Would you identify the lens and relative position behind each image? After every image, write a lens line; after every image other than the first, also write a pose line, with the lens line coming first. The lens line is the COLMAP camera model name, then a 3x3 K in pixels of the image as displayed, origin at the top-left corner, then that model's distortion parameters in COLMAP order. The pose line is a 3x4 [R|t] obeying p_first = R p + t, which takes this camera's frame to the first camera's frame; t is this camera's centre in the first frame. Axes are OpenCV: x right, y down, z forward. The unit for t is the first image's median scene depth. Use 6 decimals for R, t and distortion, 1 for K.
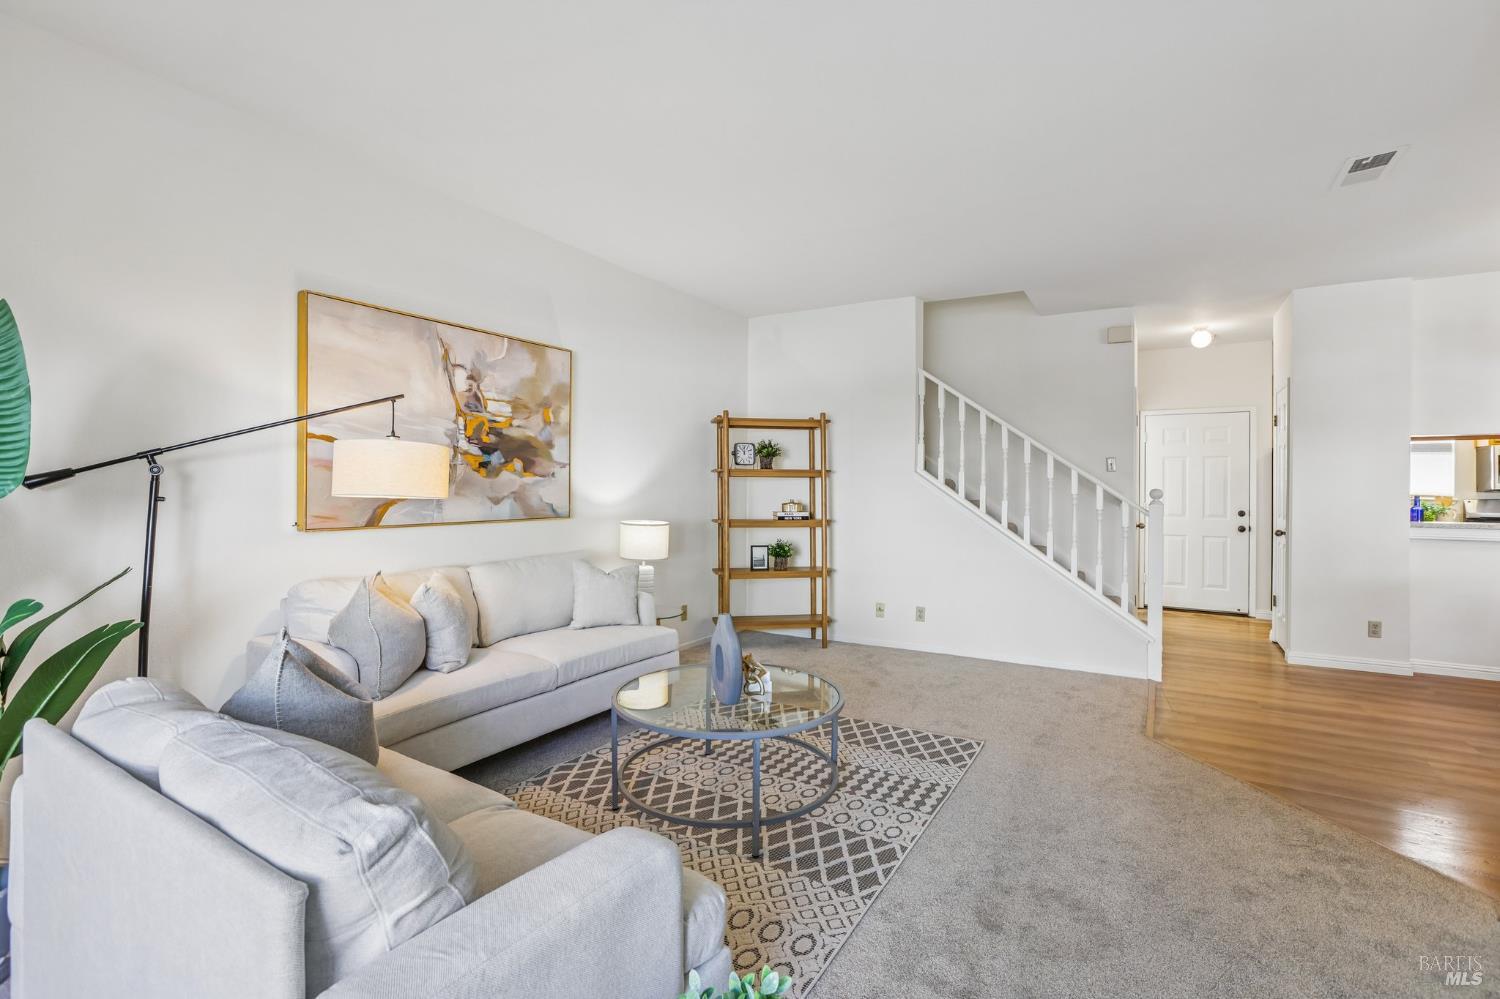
lens RADIAL K [[689.0, 0, 762.6], [0, 689.0, 486.9], [0, 0, 1]] dist [-0.032452, 0.011444]
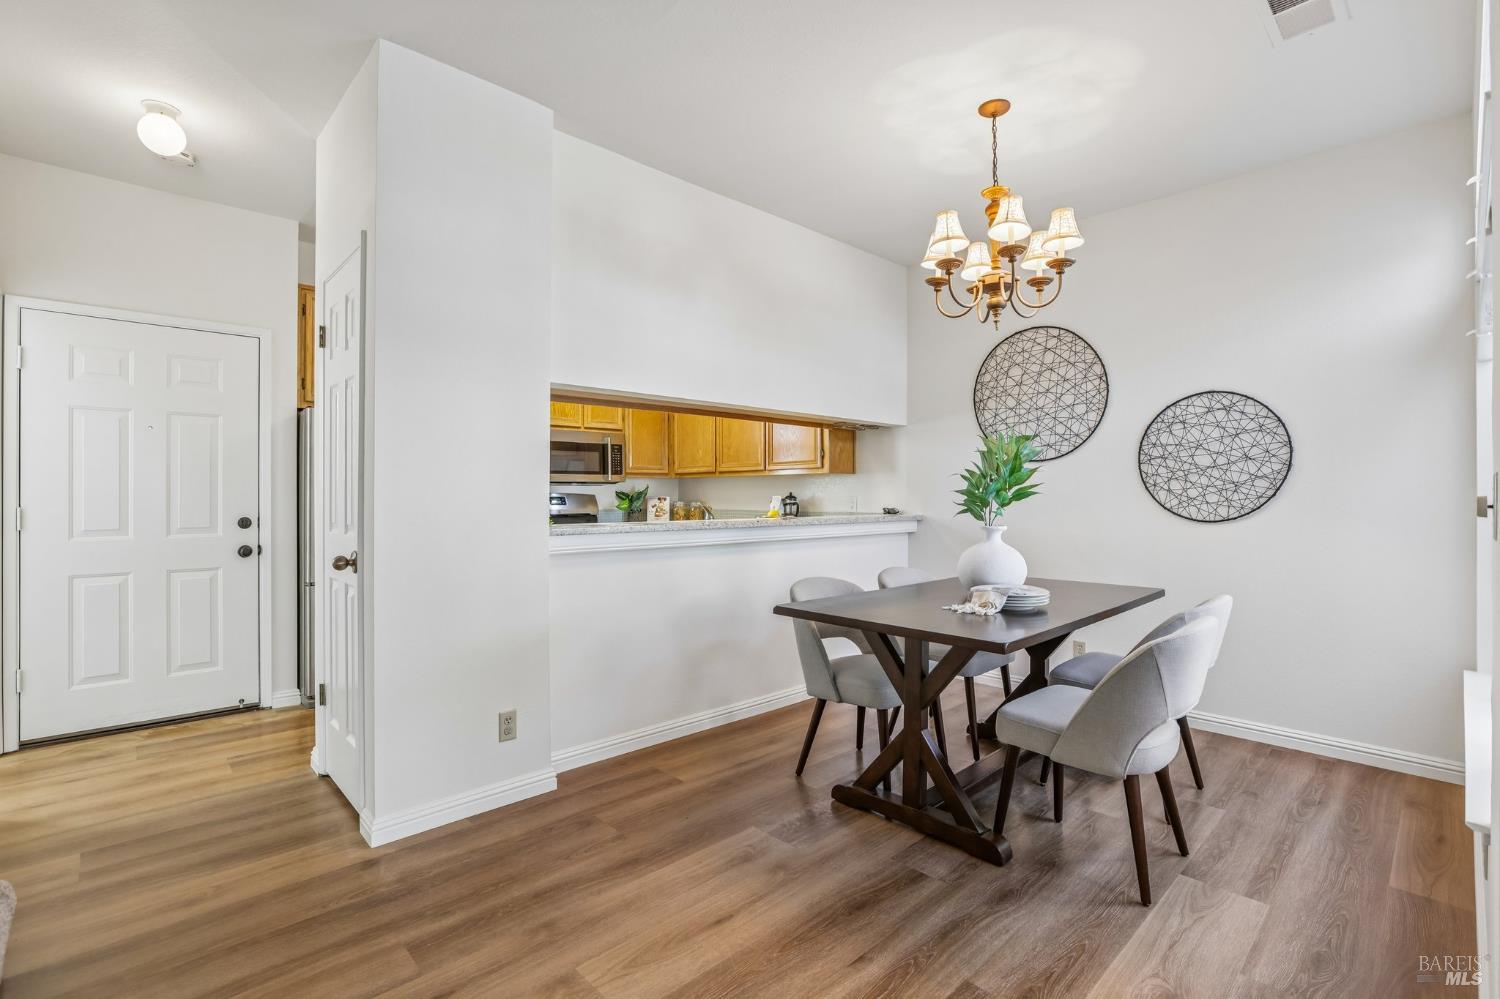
lens RADIAL K [[689.0, 0, 749.2], [0, 689.0, 495.2], [0, 0, 1]] dist [-0.032452, 0.011444]
pose [[0.289869, -0.005465, 0.957051, 0.513553], [0.001068, 0.999985, 0.005386, 0.024268], [-0.957066, -0.000539, 0.289870, 0.777071]]
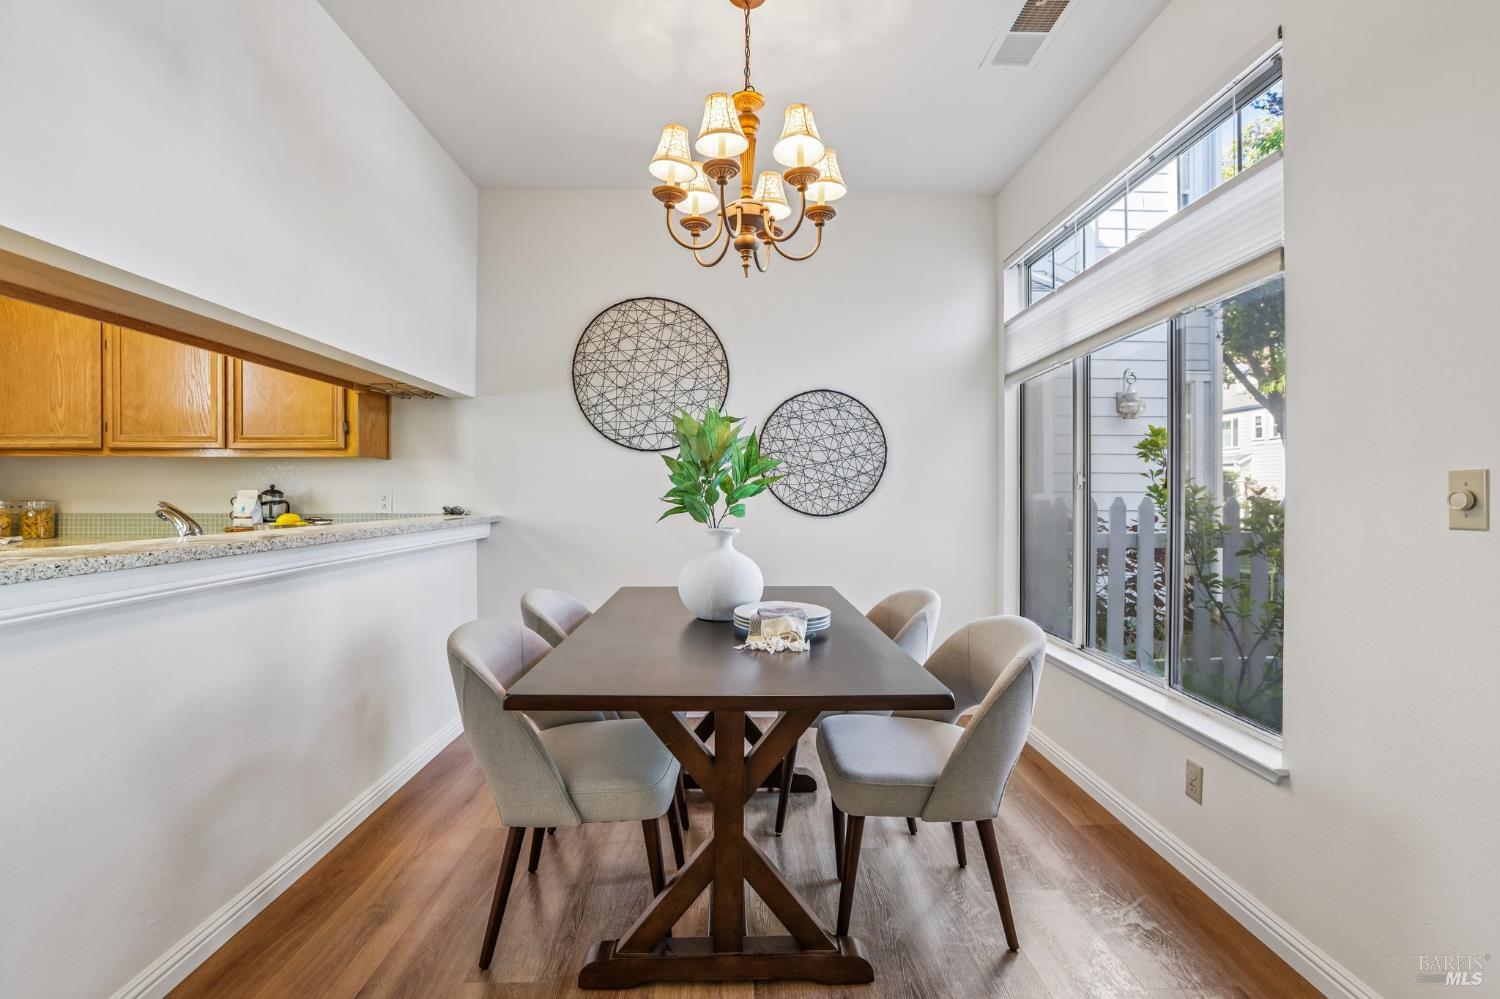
lens RADIAL K [[689.0, 0, 744.6], [0, 689.0, 491.8], [0, 0, 1]] dist [-0.032452, 0.011444]
pose [[-0.514955, -0.006389, 0.857193, 0.786018], [-0.004823, 0.999978, 0.004556, 0.028046], [-0.857204, -0.001788, -0.514975, 1.019976]]
